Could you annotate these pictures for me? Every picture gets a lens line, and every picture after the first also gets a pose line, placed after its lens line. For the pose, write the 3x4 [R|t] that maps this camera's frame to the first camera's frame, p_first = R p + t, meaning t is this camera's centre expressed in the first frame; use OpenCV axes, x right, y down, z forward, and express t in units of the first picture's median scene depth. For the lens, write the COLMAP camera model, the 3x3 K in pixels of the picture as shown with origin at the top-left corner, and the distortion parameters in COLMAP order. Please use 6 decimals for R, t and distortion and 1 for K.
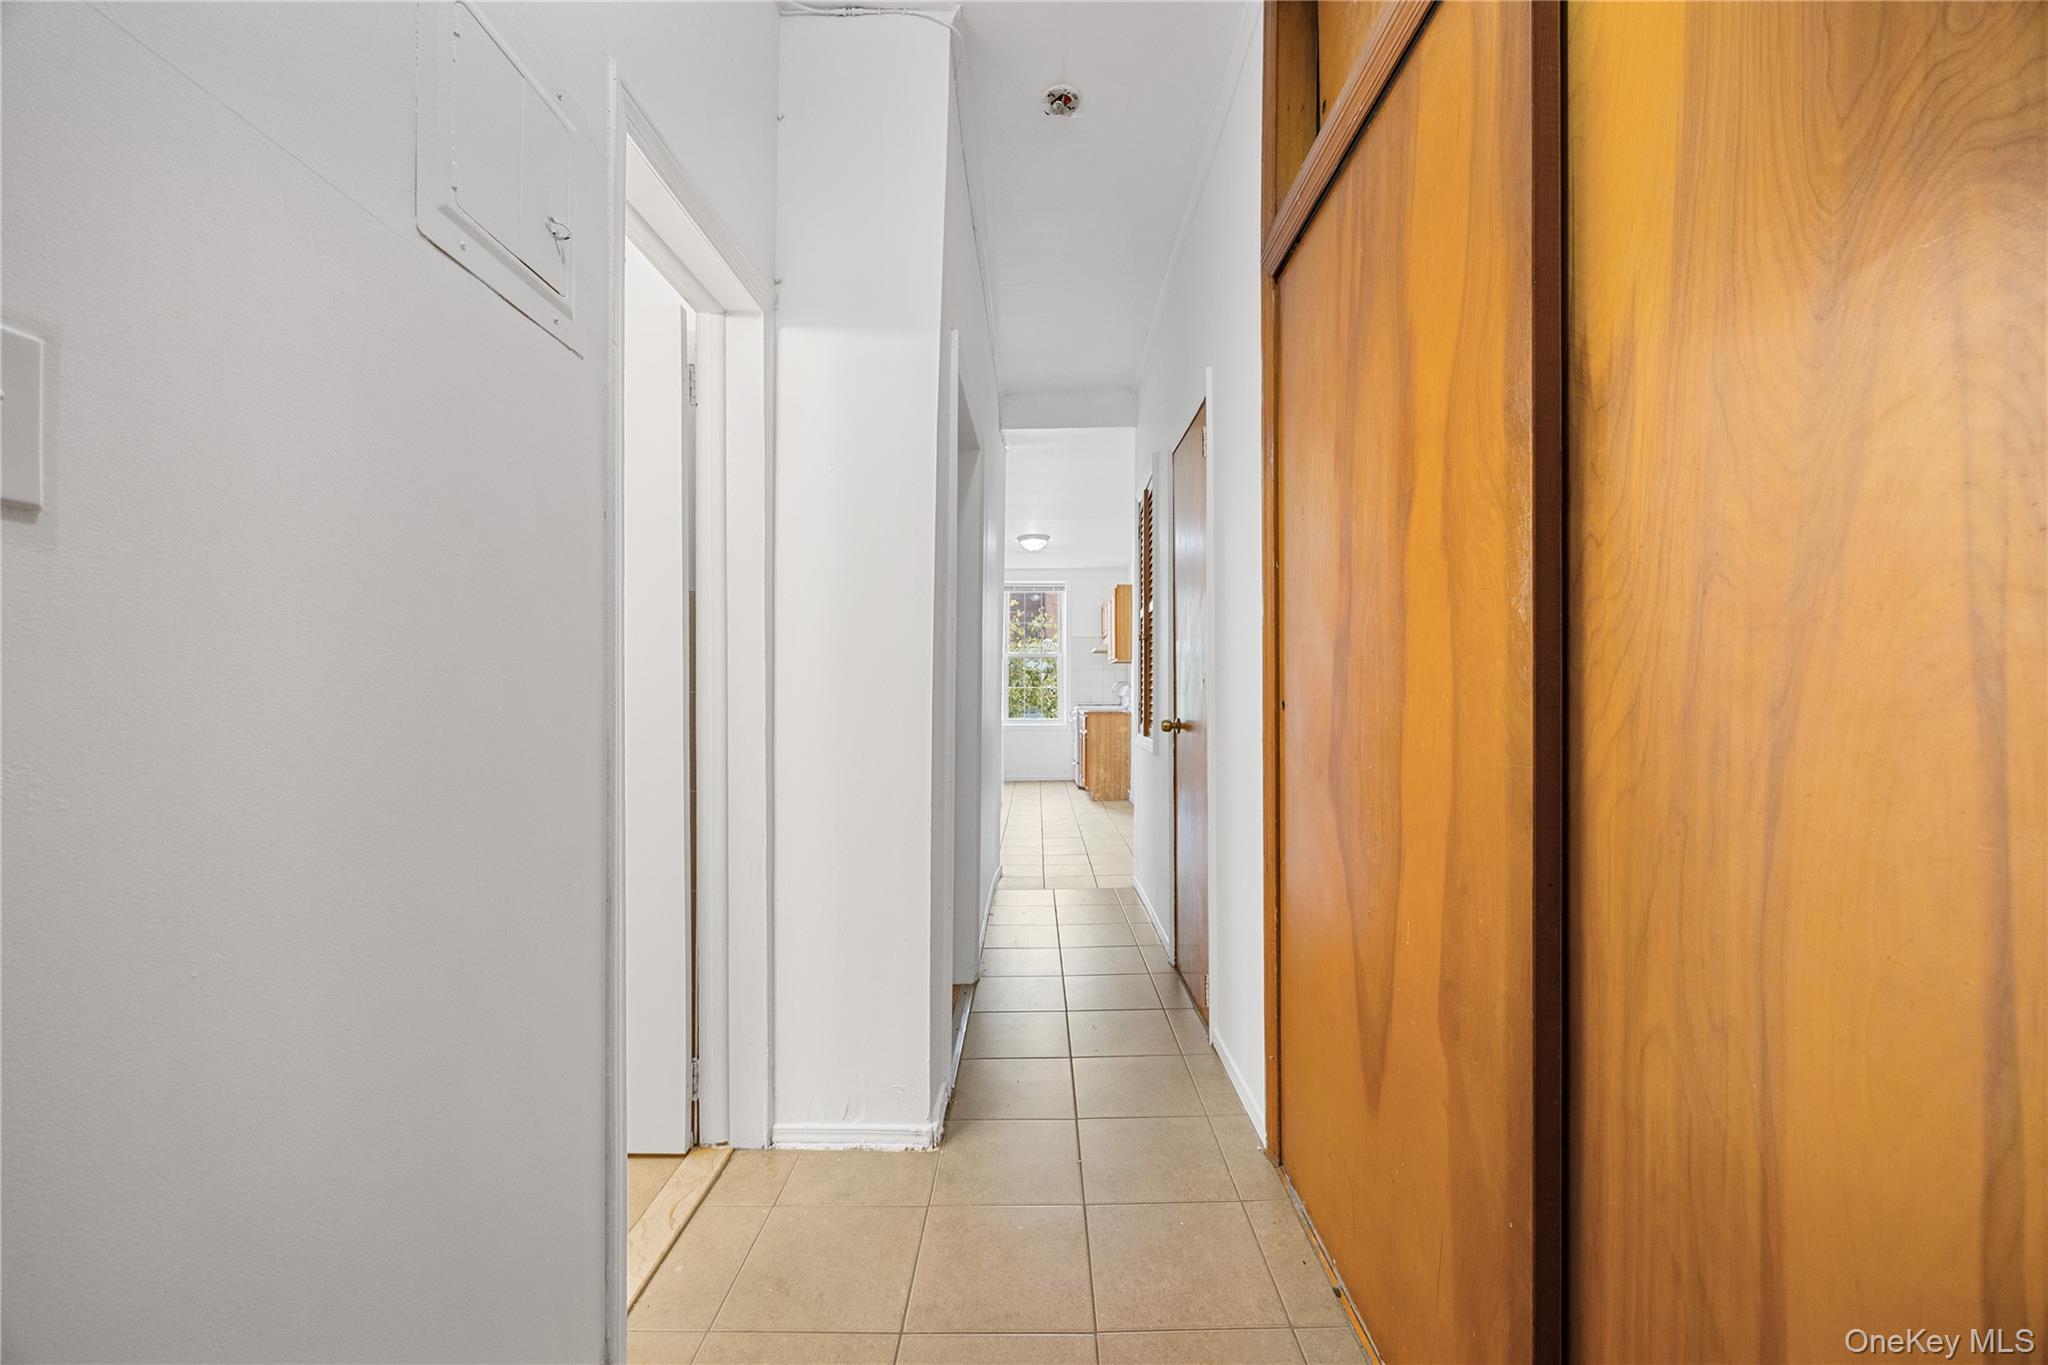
lens RADIAL K [[798.3, 0, 1028.2], [0, 798.3, 687.0], [0, 0, 1]] dist [-0.000841, -0.000030]
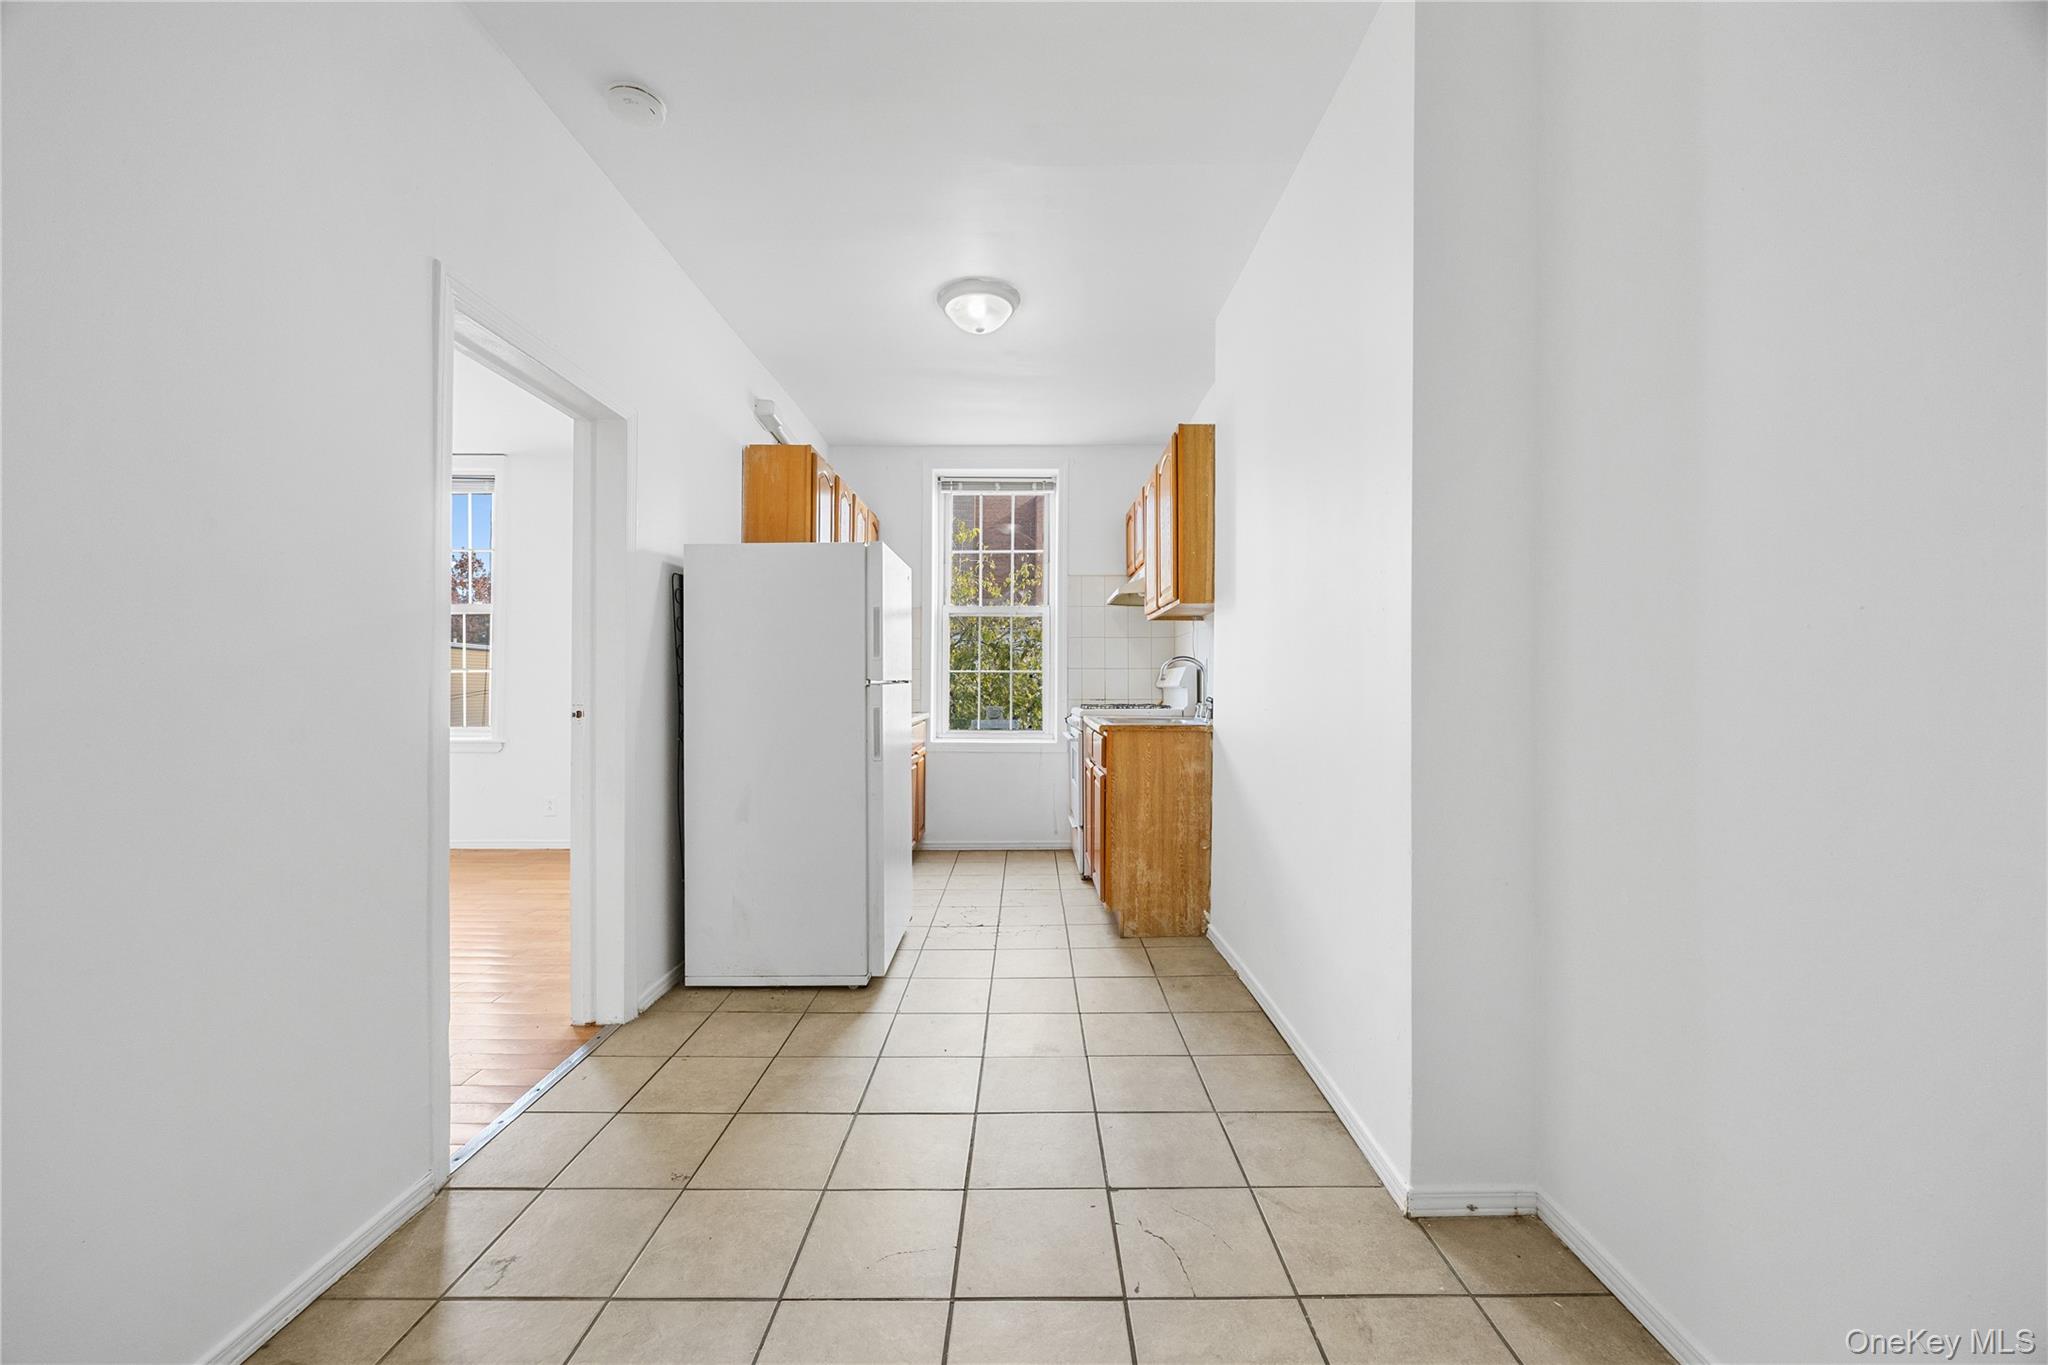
lens RADIAL K [[798.3, 0, 1024.4], [0, 798.3, 680.8], [0, 0, 1]] dist [-0.000841, -0.000030]
pose [[0.999962, 0.004326, 0.007633, 0.022864], [-0.004336, 0.999990, 0.001363, 0.005887], [-0.007627, -0.001396, 0.999970, 0.502685]]
